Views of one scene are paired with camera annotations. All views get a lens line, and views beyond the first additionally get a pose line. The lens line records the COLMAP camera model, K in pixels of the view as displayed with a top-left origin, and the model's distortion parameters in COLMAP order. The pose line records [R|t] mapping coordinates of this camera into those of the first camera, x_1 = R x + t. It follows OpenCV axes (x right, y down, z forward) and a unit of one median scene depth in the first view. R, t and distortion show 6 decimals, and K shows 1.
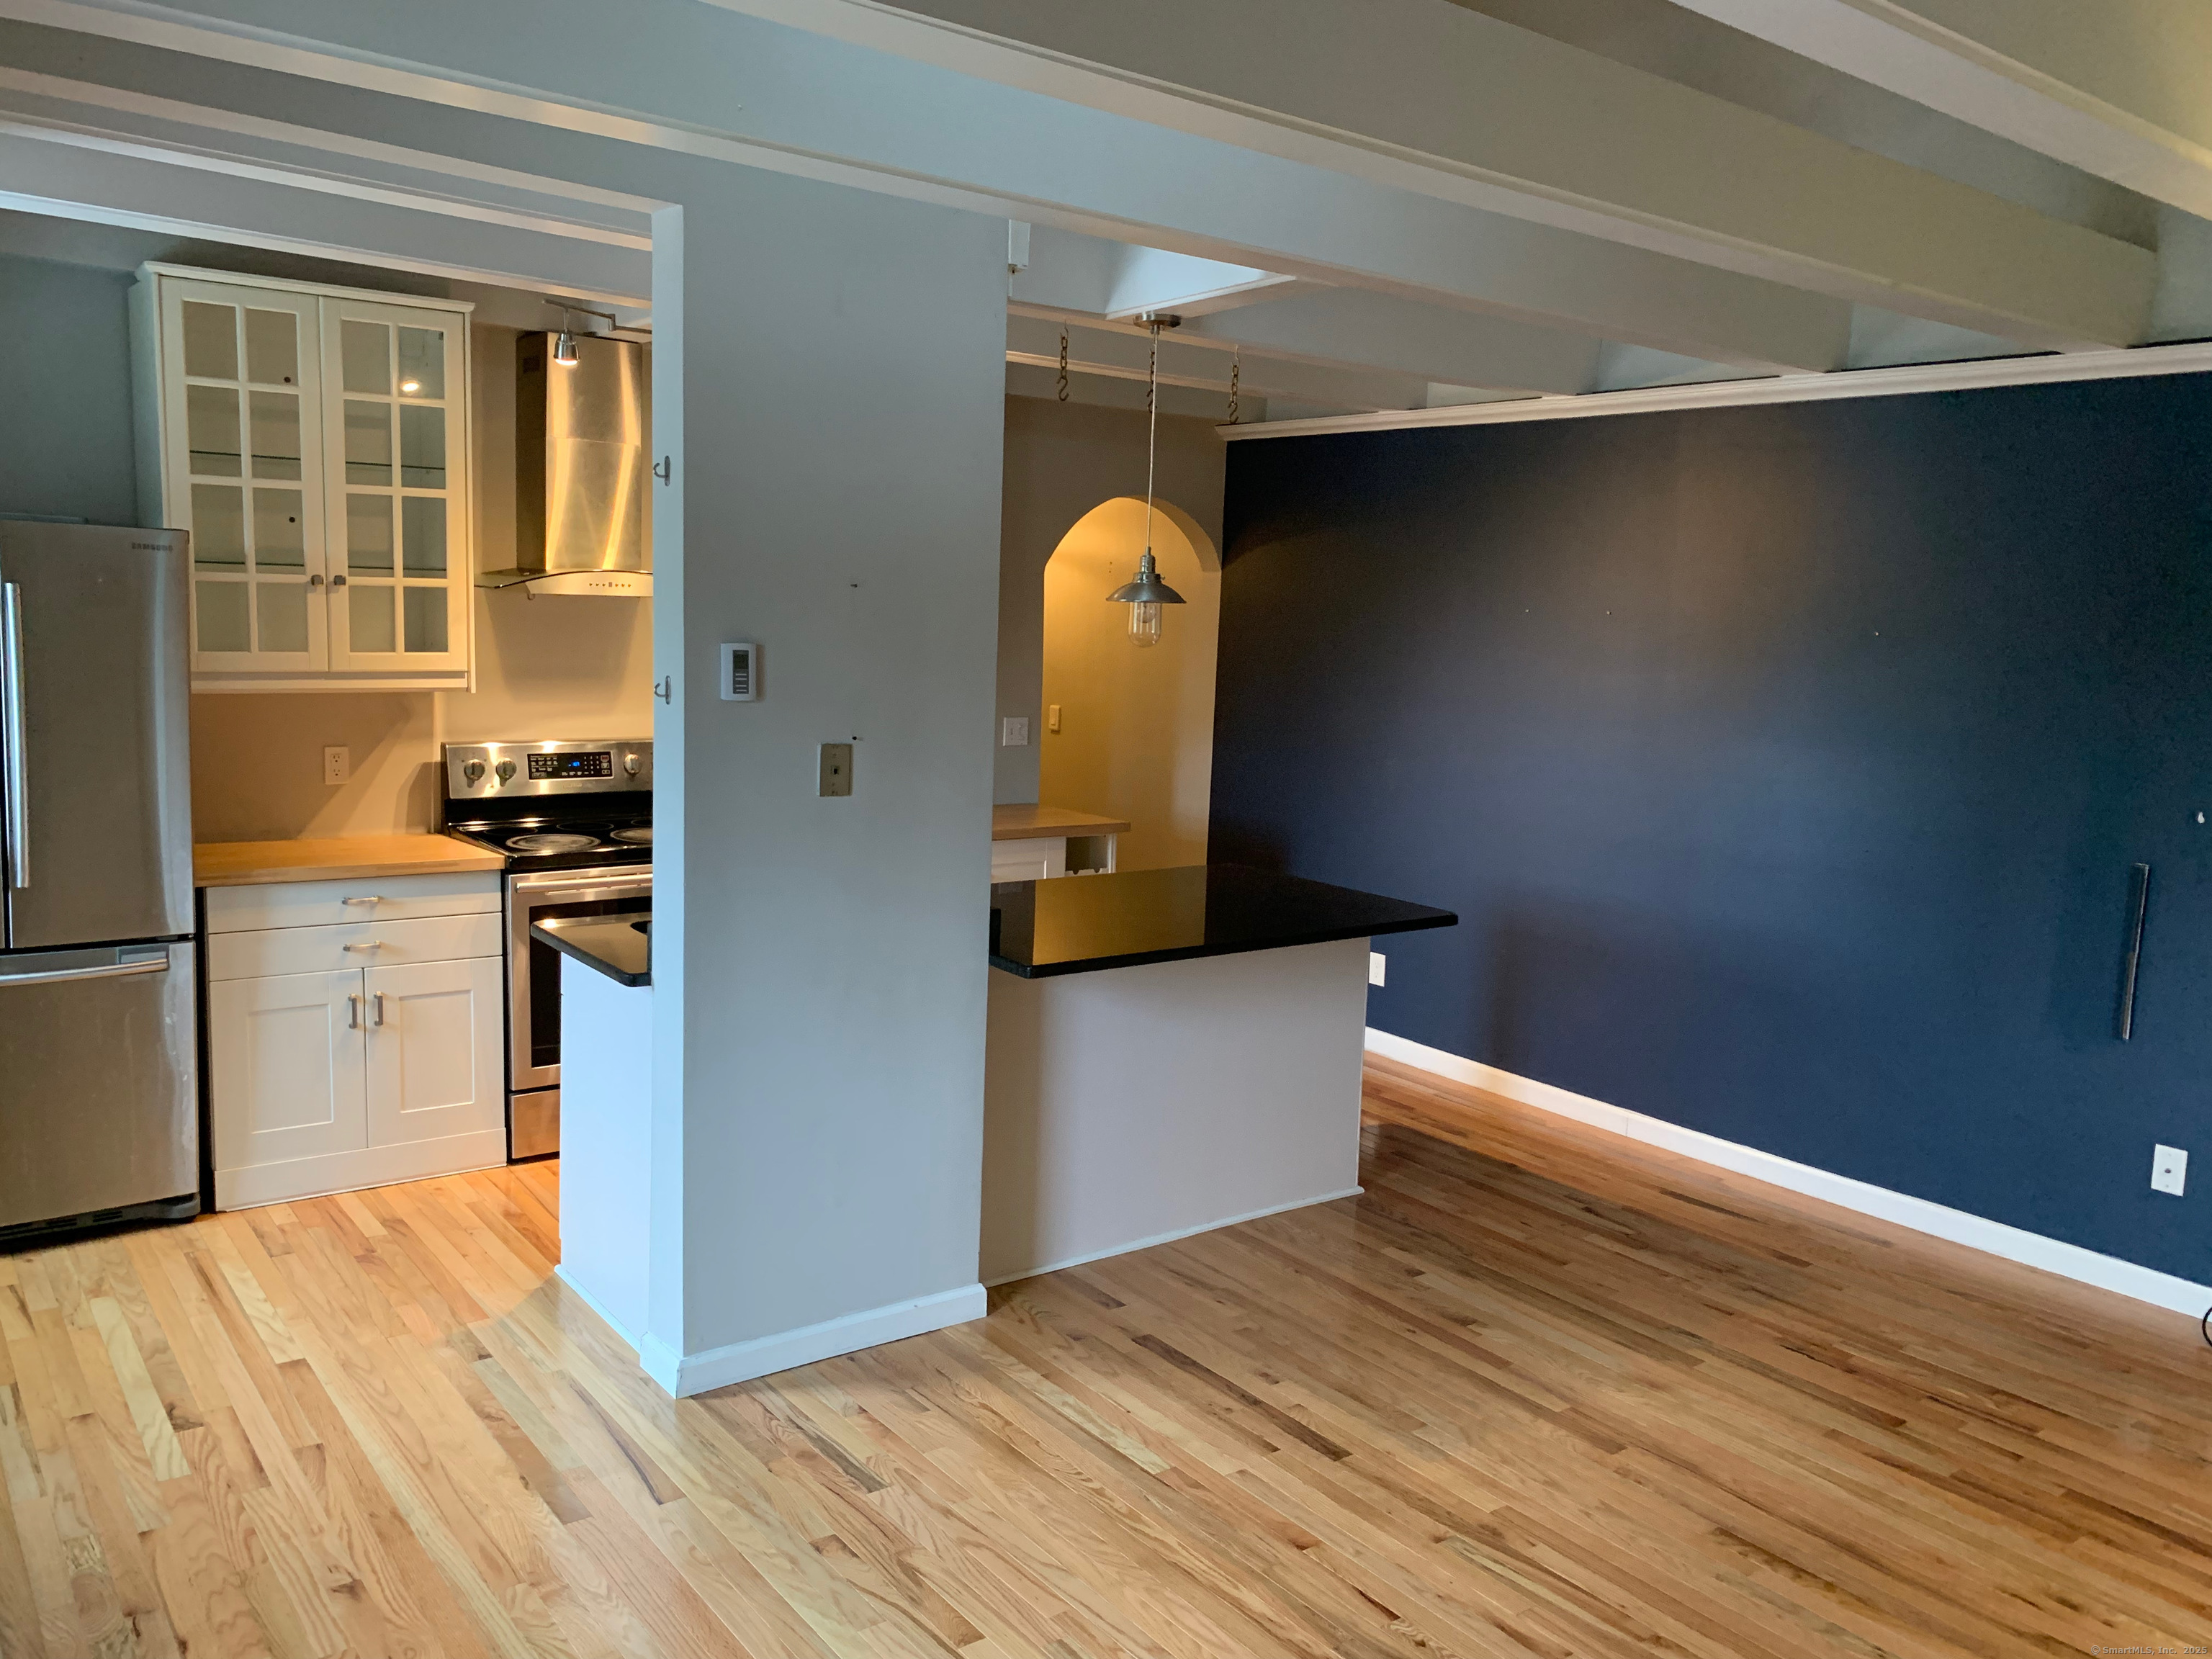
lens RADIAL K [[1723.3, 0, 1195.1], [0, 1723.3, 830.6], [0, 0, 1]] dist [0.012927, -0.006709]
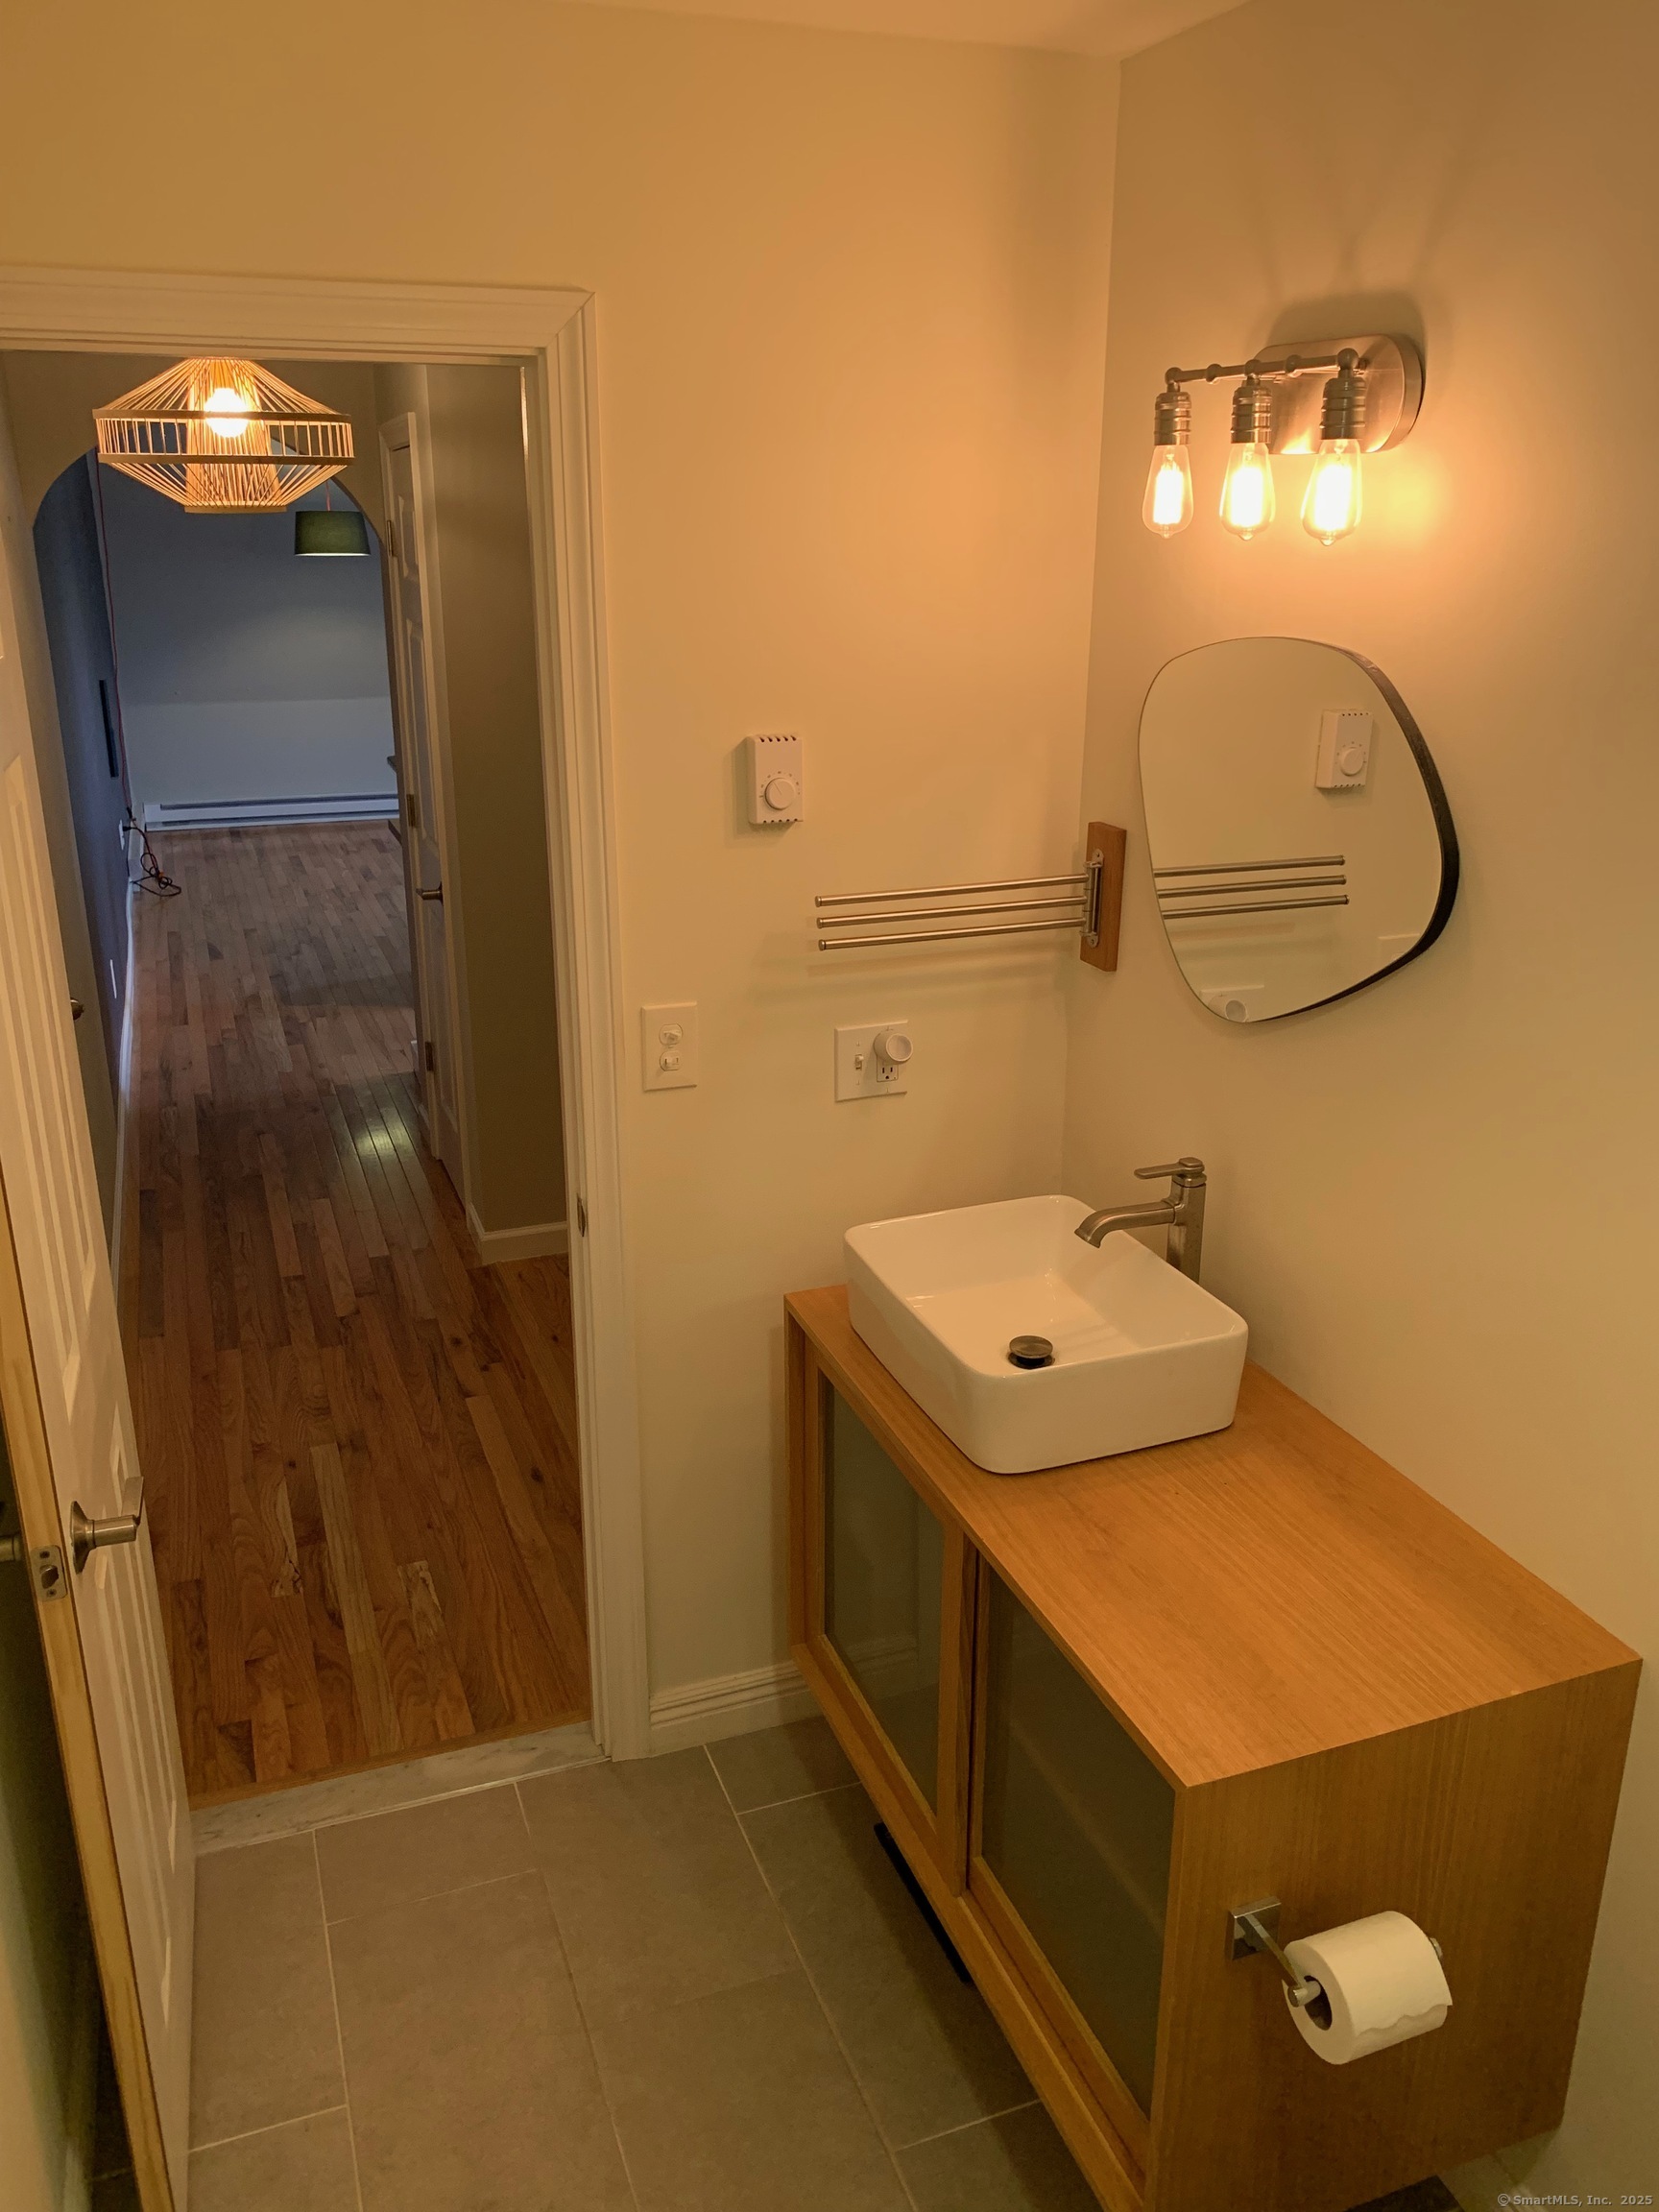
lens RADIAL K [[1723.3, 0, 871.2], [0, 1723.3, 1109.4], [0, 0, 1]] dist [0.012927, -0.006709]
pose [[-0.952048, -0.145668, 0.269044, -0.844621], [-0.008593, 0.891764, 0.452419, -0.435297], [-0.305827, 0.428413, -0.850254, 2.665417]]
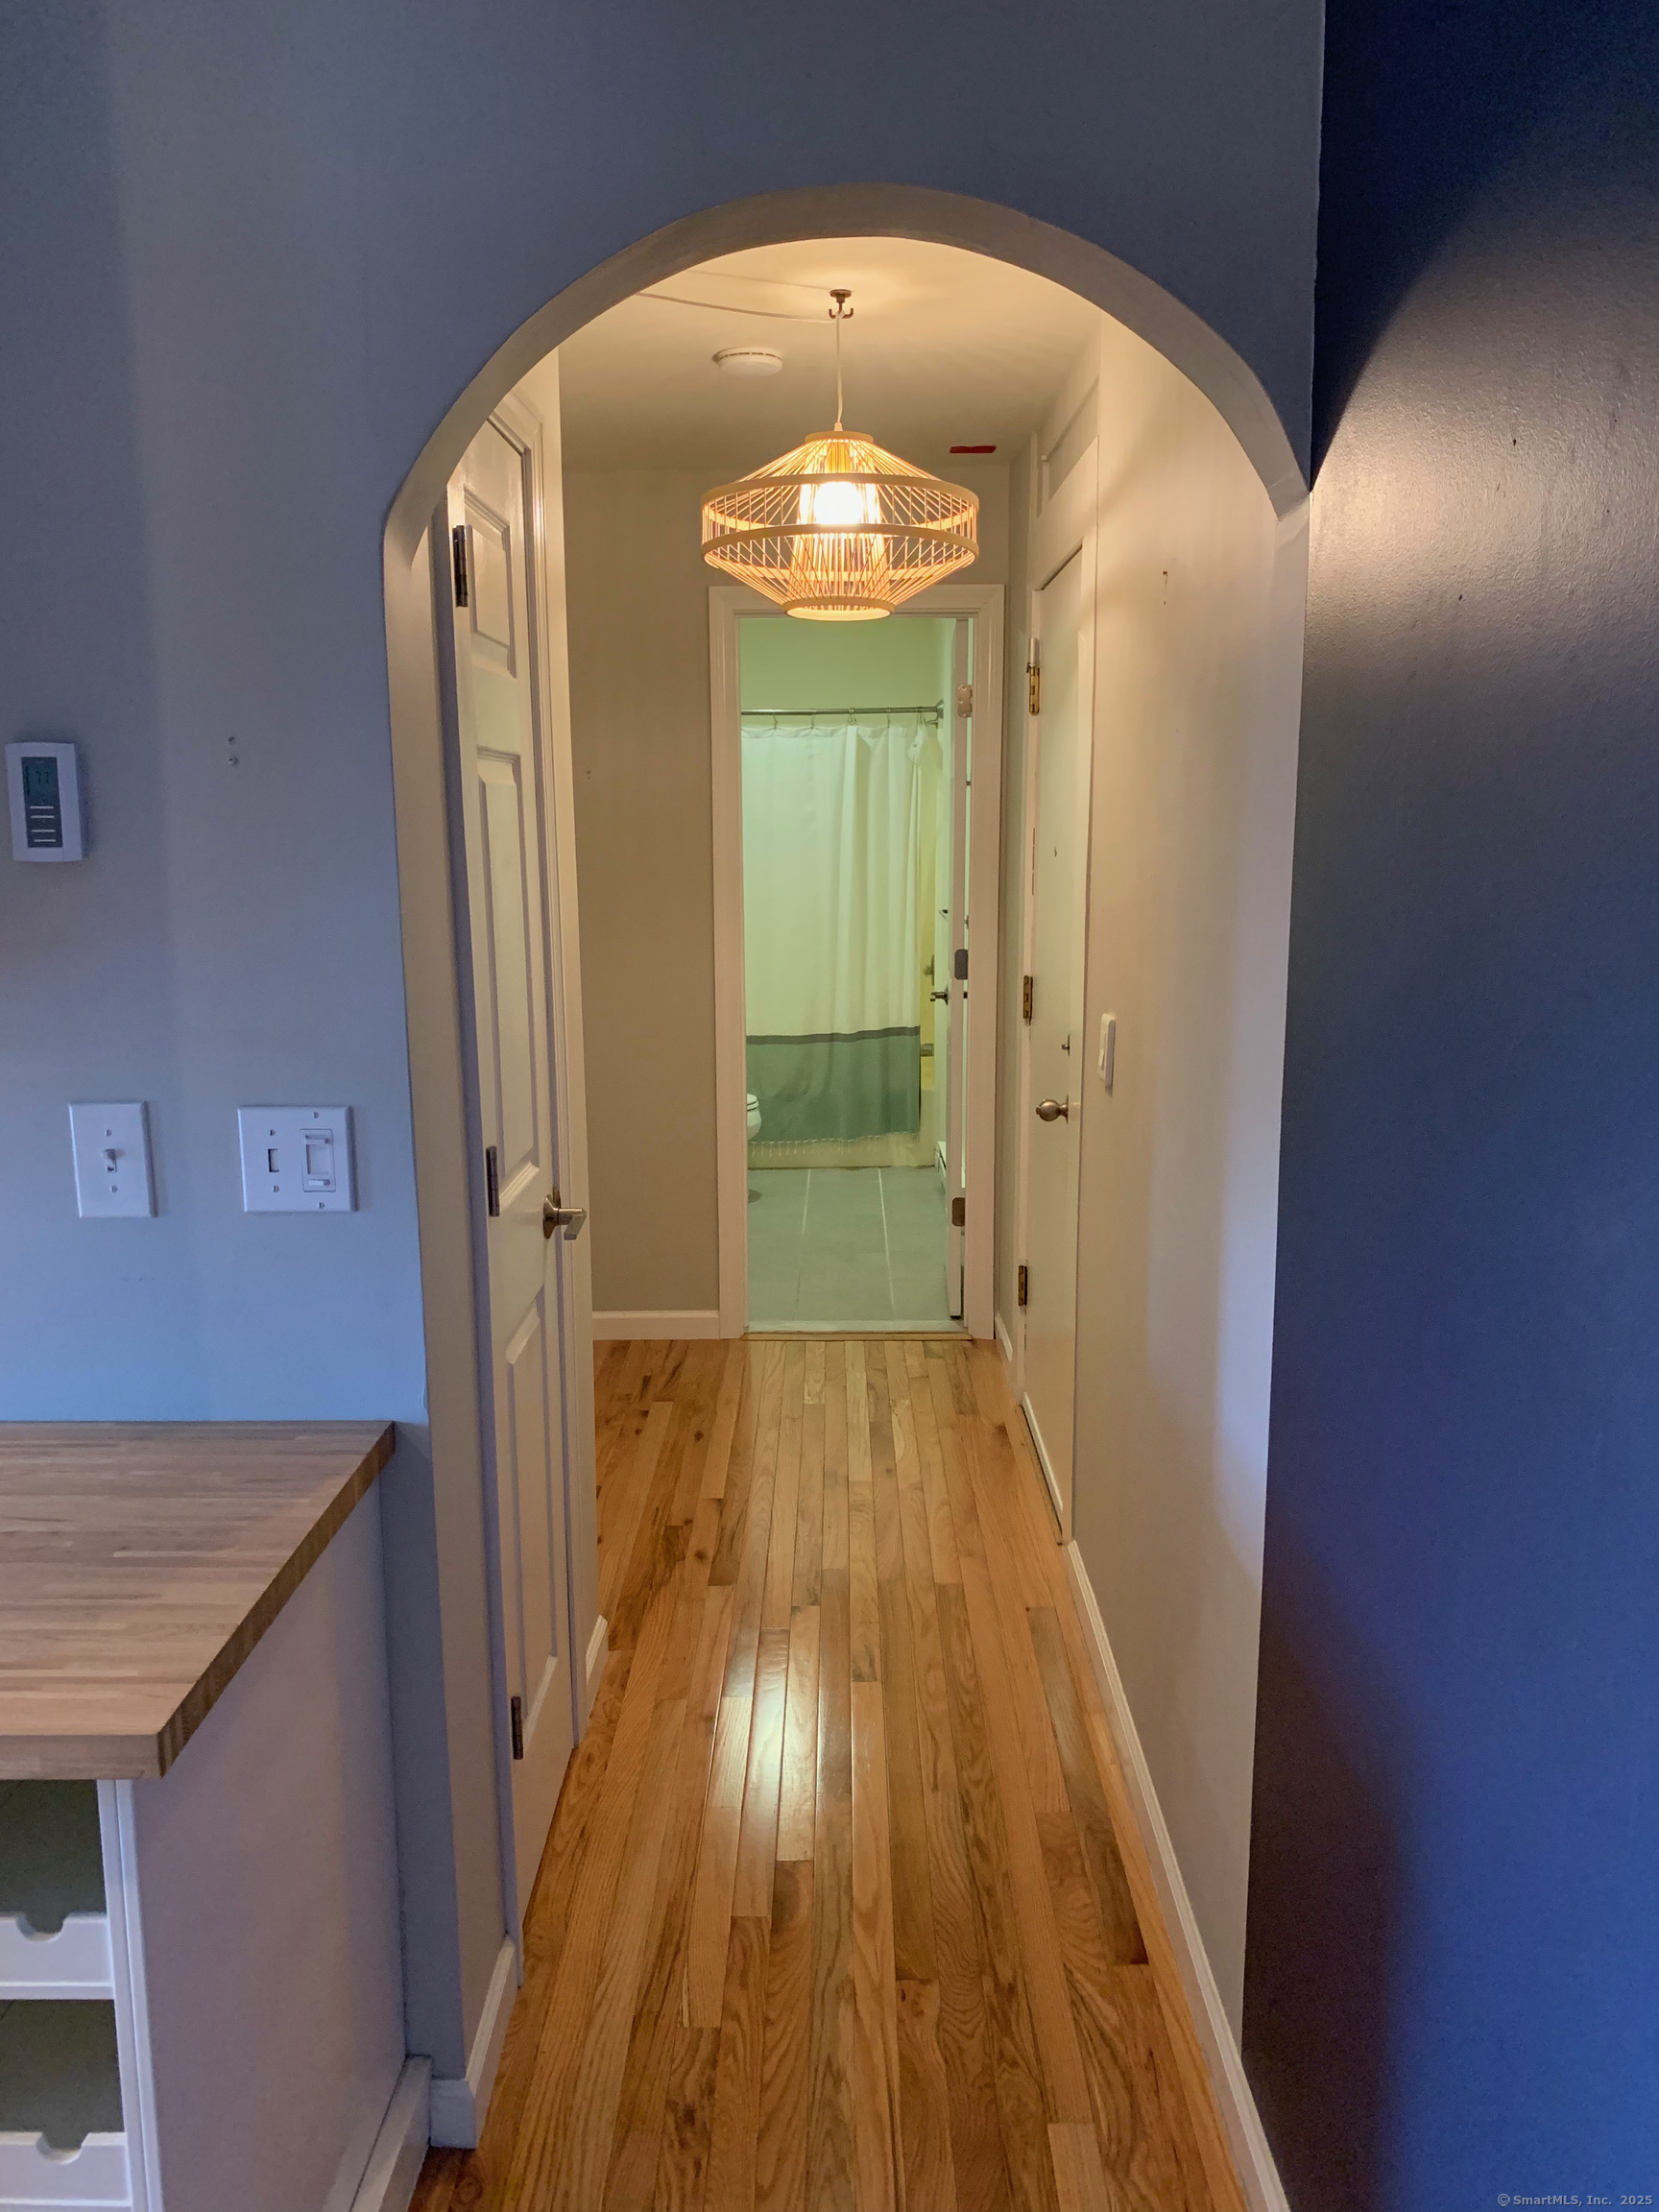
lens RADIAL K [[1723.3, 0, 871.2], [0, 1723.3, 1109.4], [0, 0, 1]] dist [0.012927, -0.006709]
pose [[0.784980, 0.061429, -0.616468, 0.199100], [-0.047514, 0.998111, 0.038956, -0.130447], [0.617696, -0.001289, 0.786416, 1.347177]]
